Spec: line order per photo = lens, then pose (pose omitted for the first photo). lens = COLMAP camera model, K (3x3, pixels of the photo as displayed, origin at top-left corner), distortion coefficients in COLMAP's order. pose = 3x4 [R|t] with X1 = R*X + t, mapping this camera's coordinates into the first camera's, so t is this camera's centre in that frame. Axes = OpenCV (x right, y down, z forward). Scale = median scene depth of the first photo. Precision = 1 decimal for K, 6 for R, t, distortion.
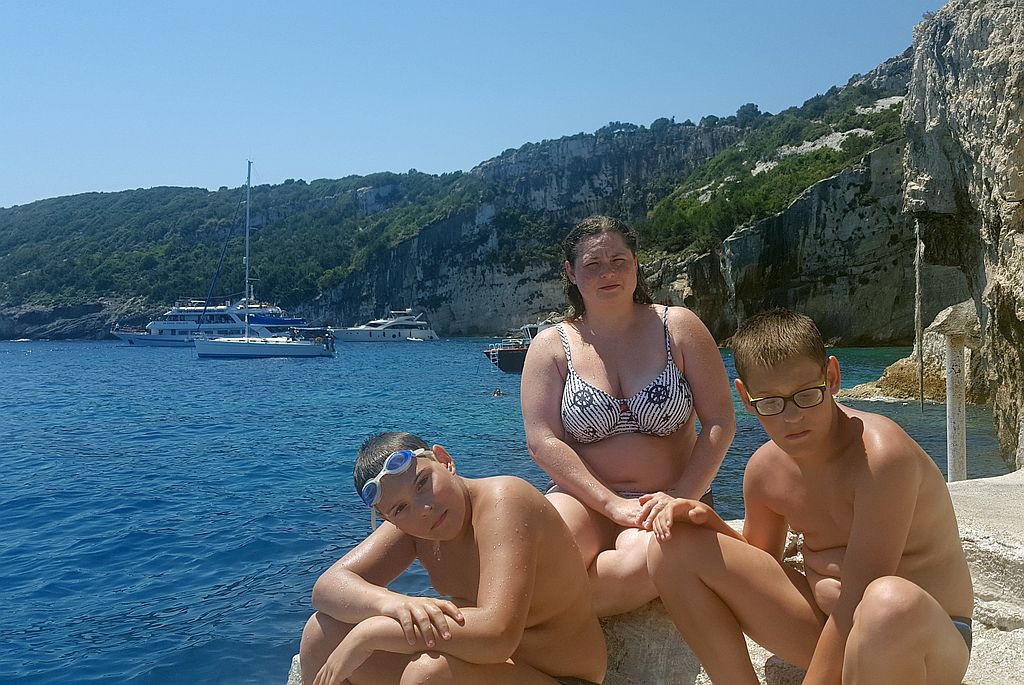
lens RADIAL K [[1020.2, 0, 592.6], [0, 1020.2, 341.1], [0, 0, 1]] dist [0.190063, -0.363535]
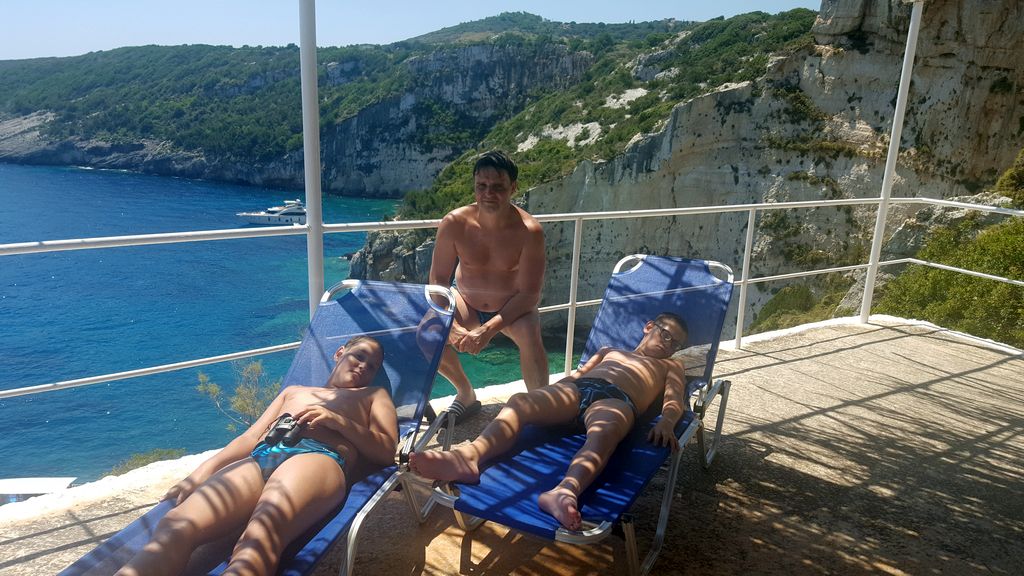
lens RADIAL K [[772.0, 0, 510.2], [0, 772.0, 309.2], [0, 0, 1]] dist [0.165068, -0.270978]
pose [[0.990845, 0.087469, -0.102840, 0.260316], [-0.061651, 0.970826, 0.231725, -0.189958], [0.120108, -0.223263, 0.967330, 0.019075]]
